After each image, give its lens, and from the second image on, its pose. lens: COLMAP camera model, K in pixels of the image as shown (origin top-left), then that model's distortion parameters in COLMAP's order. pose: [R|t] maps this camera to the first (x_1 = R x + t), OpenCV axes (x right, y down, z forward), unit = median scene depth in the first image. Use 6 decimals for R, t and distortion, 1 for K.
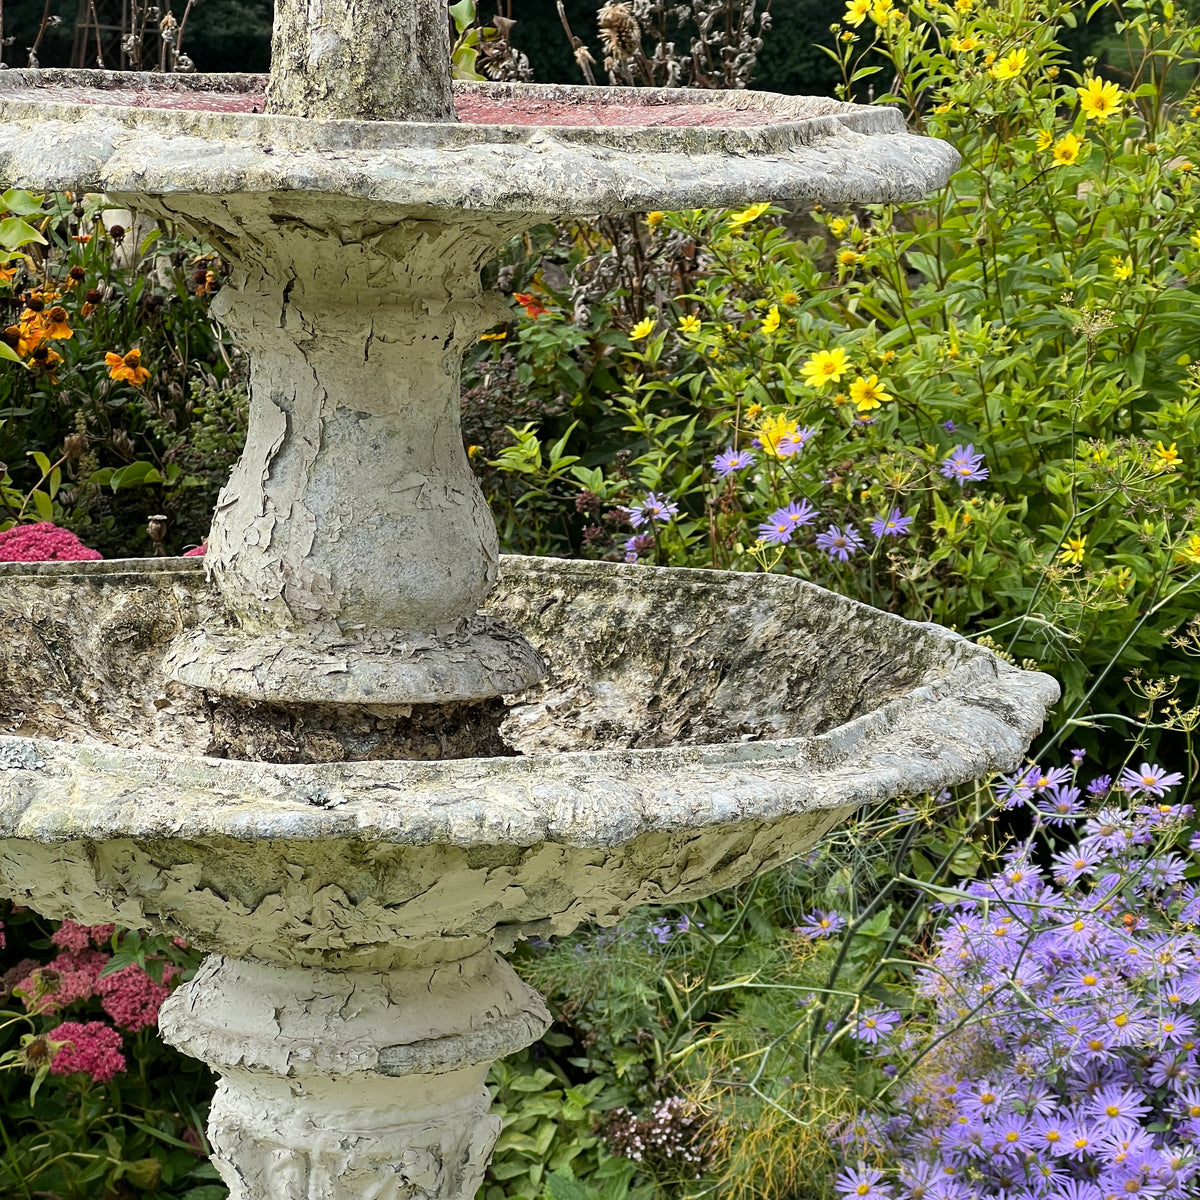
lens RADIAL K [[3804.7, 0, 636.9], [0, 3804.7, 651.1], [0, 0, 1]] dist [0.072372, 0.000000]
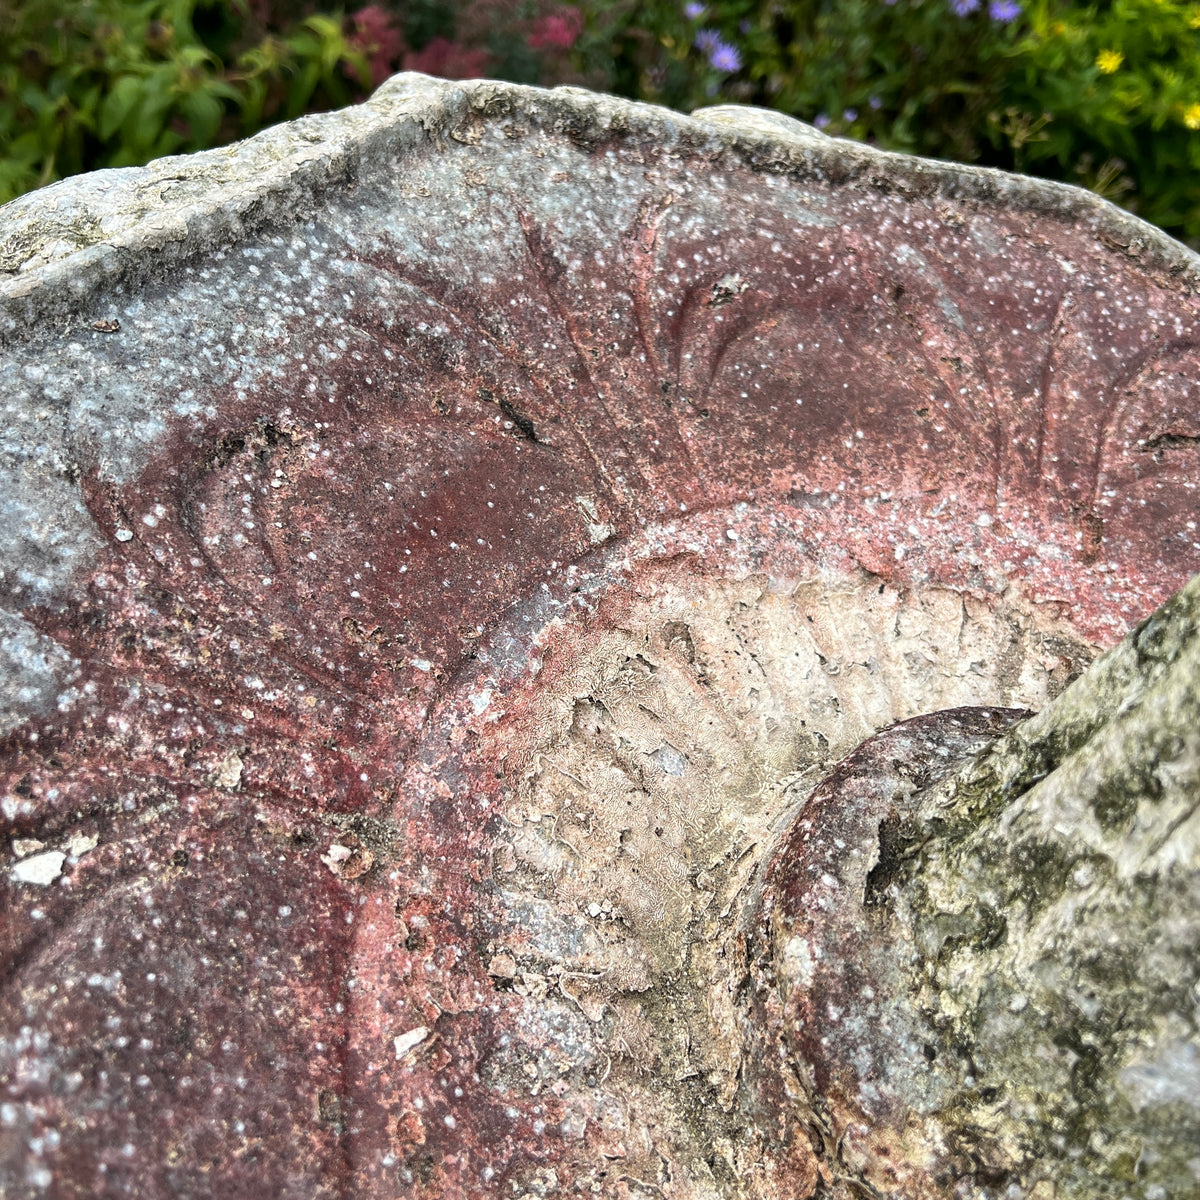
lens RADIAL K [[1238.6, 0, 591.6], [0, 1238.6, 604.0], [0, 0, 1]] dist [0.054009, 0.000000]
pose [[0.942818, 0.327347, 0.062755, -0.127497], [-0.291305, 0.717772, 0.632412, -0.205135], [0.161974, -0.614530, 0.772086, 0.825210]]
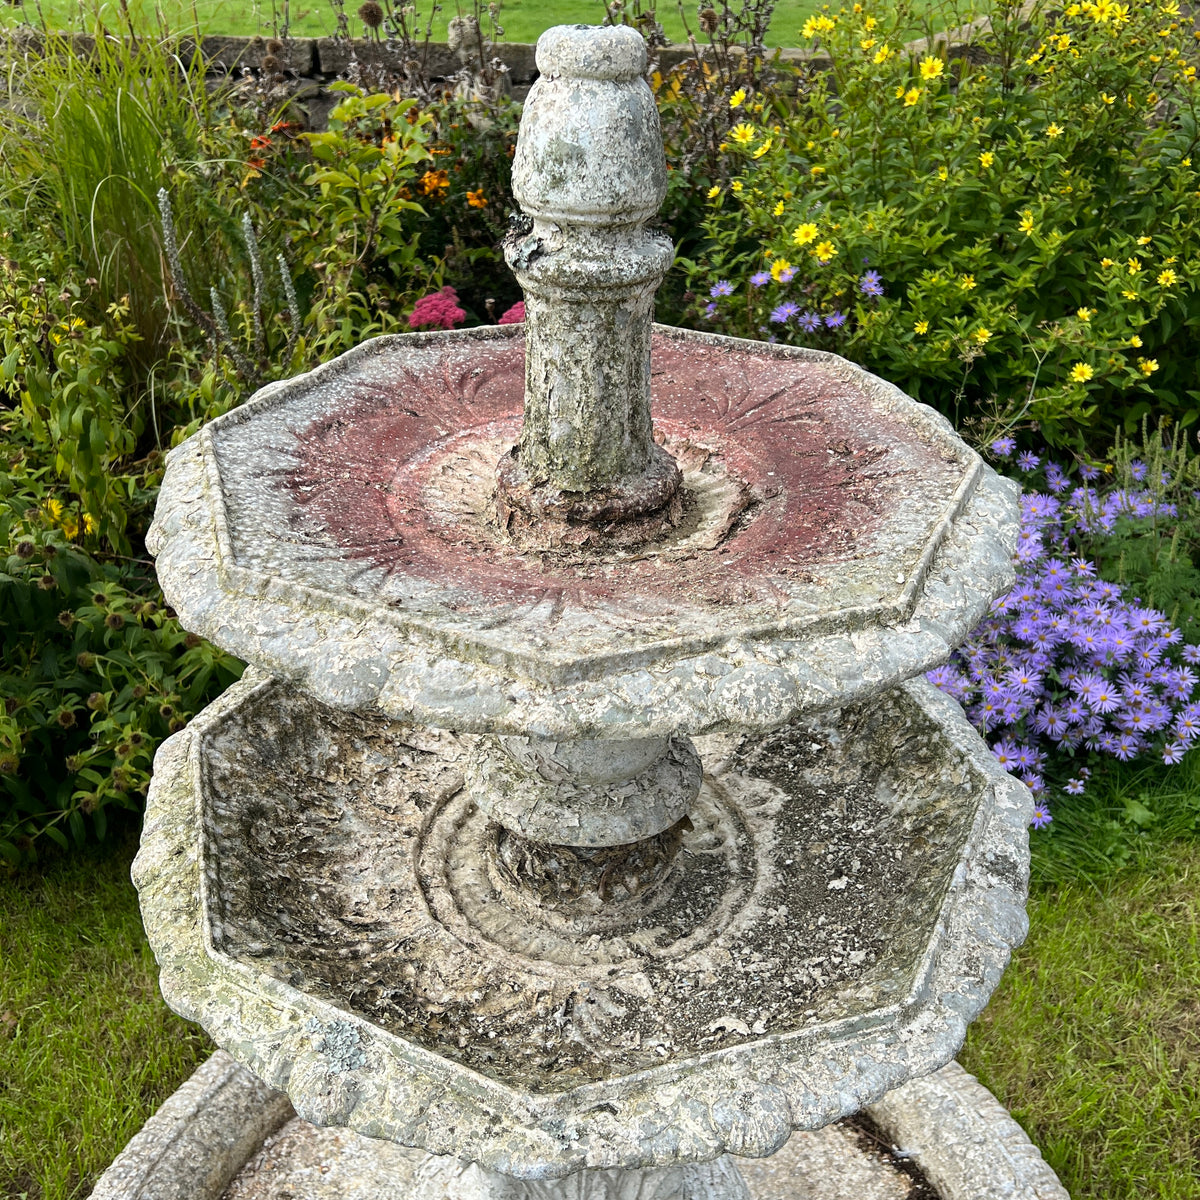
lens RADIAL K [[1238.6, 0, 603.1], [0, 1238.6, 628.4], [0, 0, 1]] dist [0.054009, 0.000000]
pose [[0.998332, 0.025574, -0.051760, -0.037109], [-0.003848, 0.924018, 0.382330, -0.230171], [0.057605, -0.381494, 0.922575, 0.497015]]
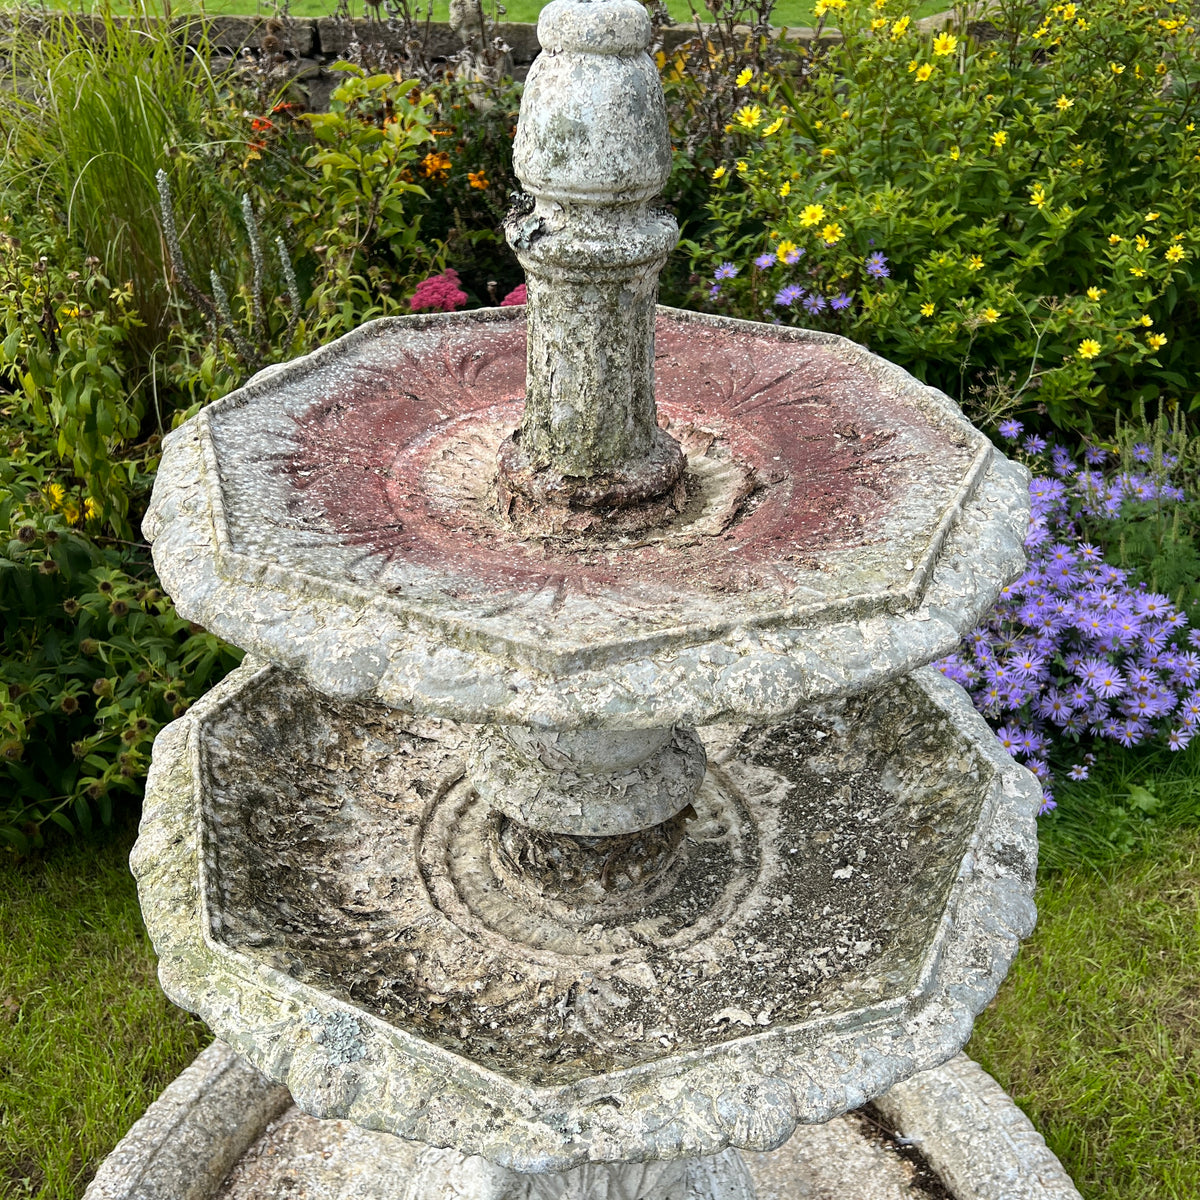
lens RADIAL K [[1238.6, 0, 600.0], [0, 1238.6, 628.1], [0, 0, 1]] dist [0.054009, 0.000000]
pose [[0.998086, 0.026614, -0.055817, -0.037595], [-0.002479, 0.919139, 0.393925, -0.228861], [0.061788, -0.393033, 0.917446, 0.502646]]
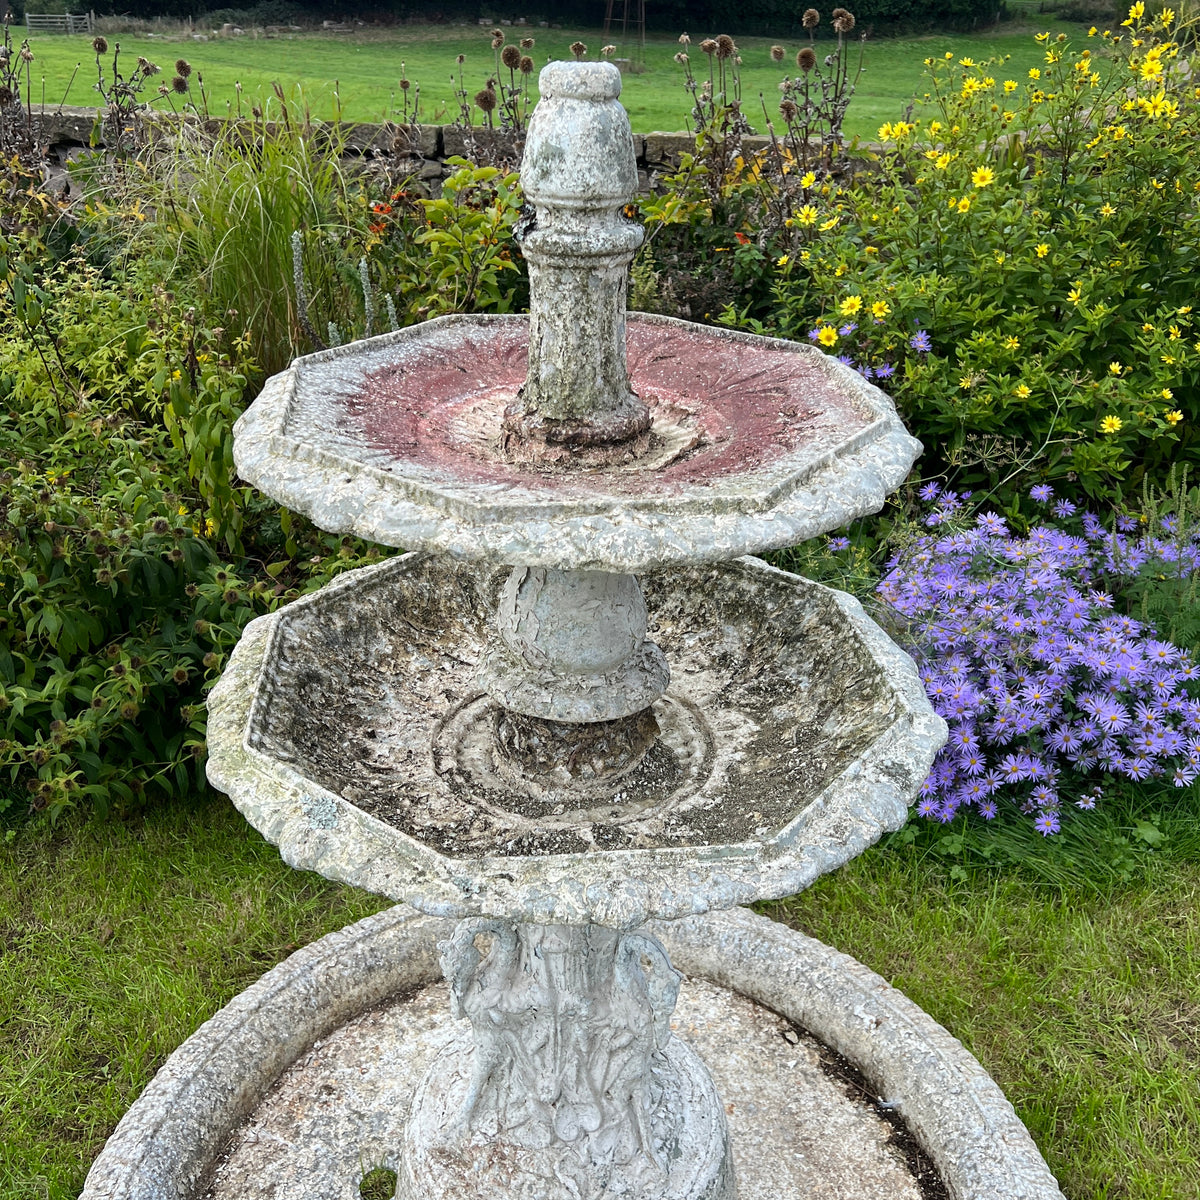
lens RADIAL K [[1238.6, 0, 594.2], [0, 1238.6, 625.9], [0, 0, 1]] dist [0.054009, 0.000000]
pose [[0.968256, 0.114067, -0.222418, 0.068785], [-0.038935, 0.947771, 0.316566, -0.200607], [0.246911, -0.297857, 0.922126, 0.391383]]
